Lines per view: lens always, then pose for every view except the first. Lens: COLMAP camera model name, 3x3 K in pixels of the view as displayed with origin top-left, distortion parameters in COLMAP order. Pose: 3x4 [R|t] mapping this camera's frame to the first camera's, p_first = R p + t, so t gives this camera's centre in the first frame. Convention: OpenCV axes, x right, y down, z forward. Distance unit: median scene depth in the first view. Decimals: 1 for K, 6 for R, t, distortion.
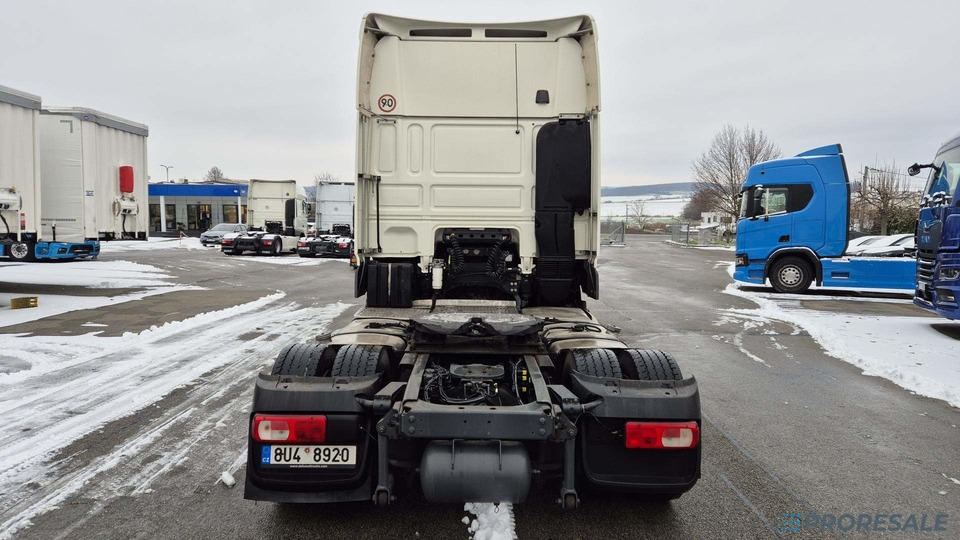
lens RADIAL K [[603.0, 0, 480.0], [0, 603.0, 270.0], [0, 0, 1]] dist [0.007065, 0.000448]
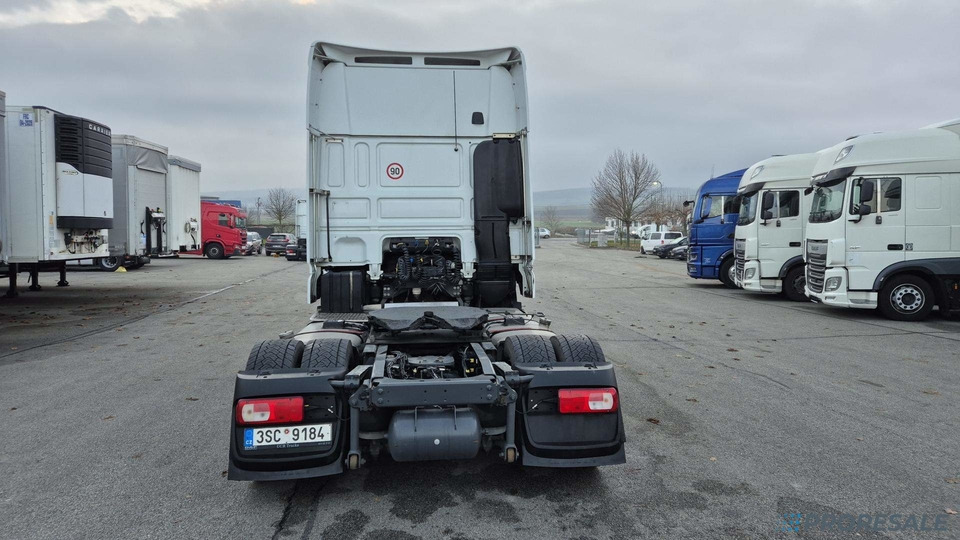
lens RADIAL K [[627.2, 0, 481.8], [0, 627.2, 258.8], [0, 0, 1]] dist [0.049466, -0.000461]
pose [[0.993511, -0.023252, 0.111331, -0.024938], [0.028521, 0.998536, -0.045965, 0.026008], [-0.110100, 0.048842, 0.992720, -0.142904]]
